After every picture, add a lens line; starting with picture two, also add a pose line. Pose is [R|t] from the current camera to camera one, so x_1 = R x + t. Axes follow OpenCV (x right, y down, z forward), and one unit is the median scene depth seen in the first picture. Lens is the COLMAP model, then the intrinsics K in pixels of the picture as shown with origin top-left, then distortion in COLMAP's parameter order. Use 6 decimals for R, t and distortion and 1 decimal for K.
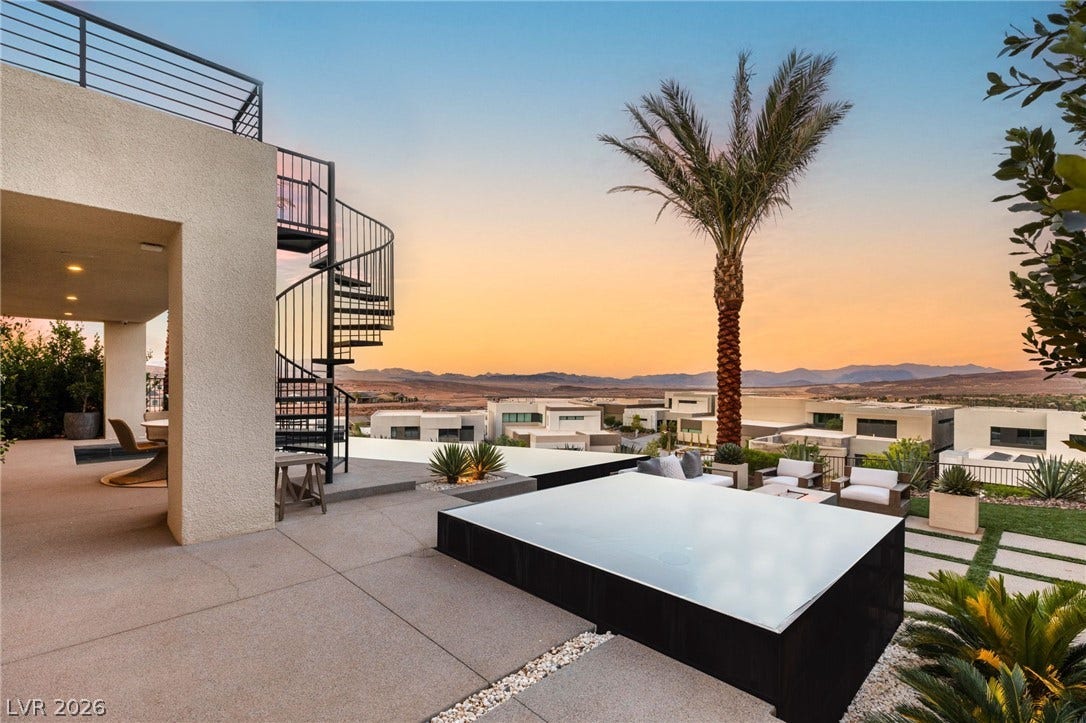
lens RADIAL K [[488.8, 0, 539.7], [0, 488.8, 387.9], [0, 0, 1]] dist [0.003412, 0.000103]
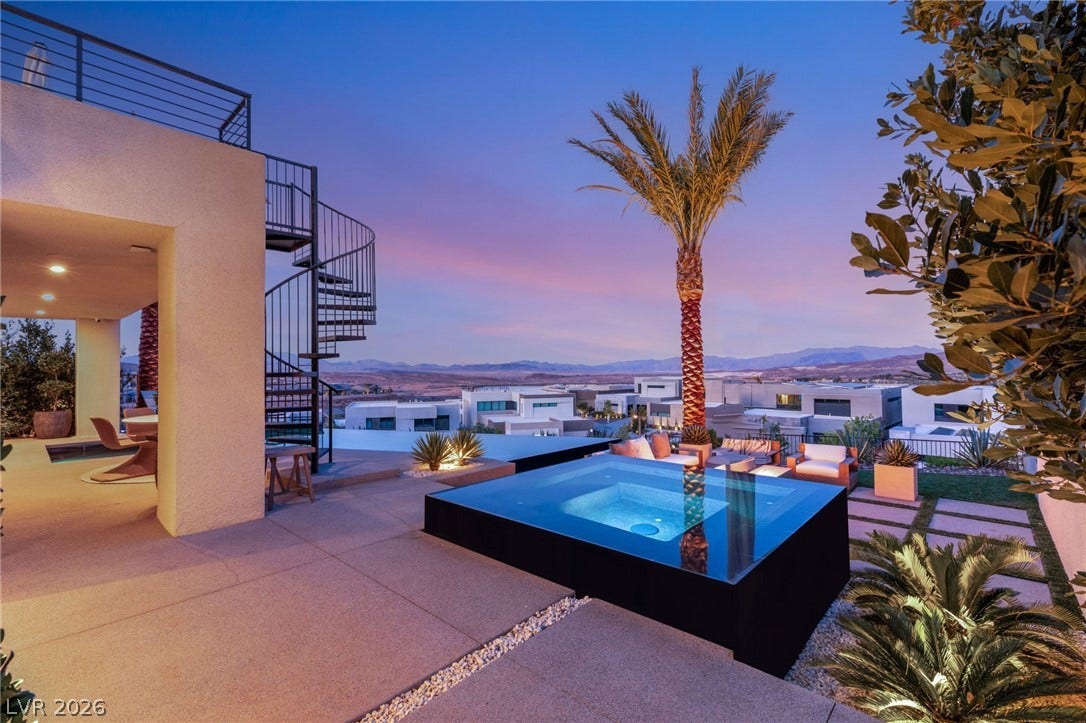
lens RADIAL K [[488.8, 0, 538.2], [0, 488.8, 360.9], [0, 0, 1]] dist [0.003412, 0.000103]
pose [[0.998277, -0.019130, 0.055479, -0.007928], [0.020799, 0.999343, -0.029669, -0.001758], [-0.054875, 0.030772, 0.998019, -0.046790]]
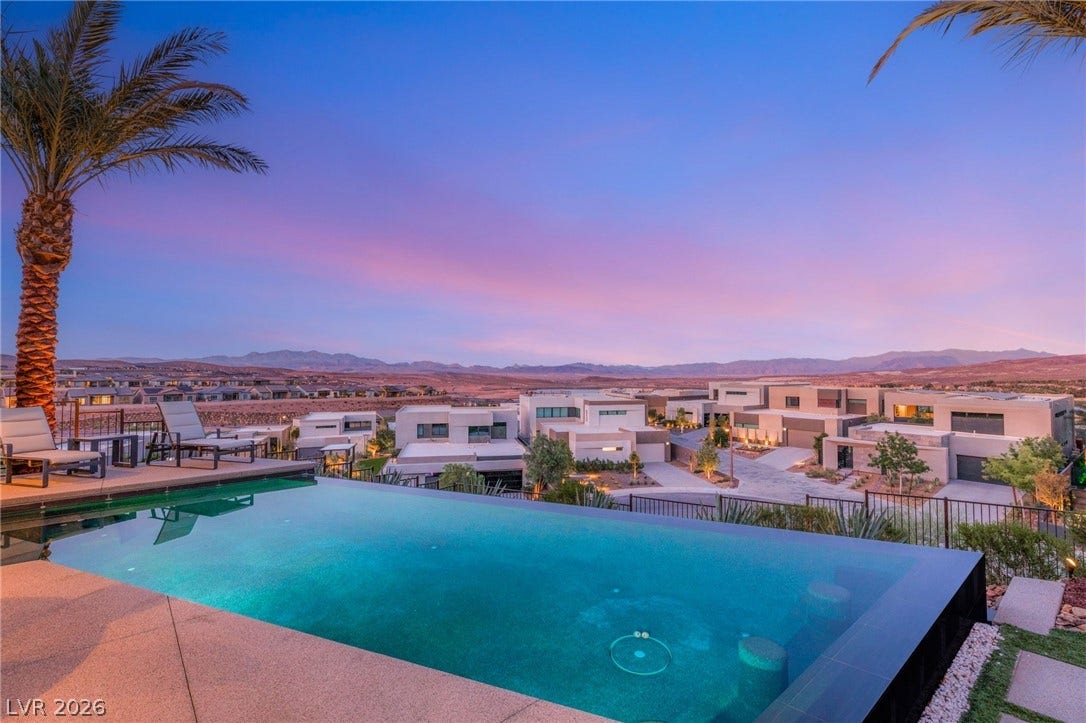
lens RADIAL K [[488.8, 0, 541.0], [0, 488.8, 367.2], [0, 0, 1]] dist [0.003412, 0.000103]
pose [[0.998536, -0.011702, -0.052811, -0.035108], [0.010439, 0.999654, -0.024127, -0.004675], [0.053075, 0.023540, 0.998313, 0.152653]]
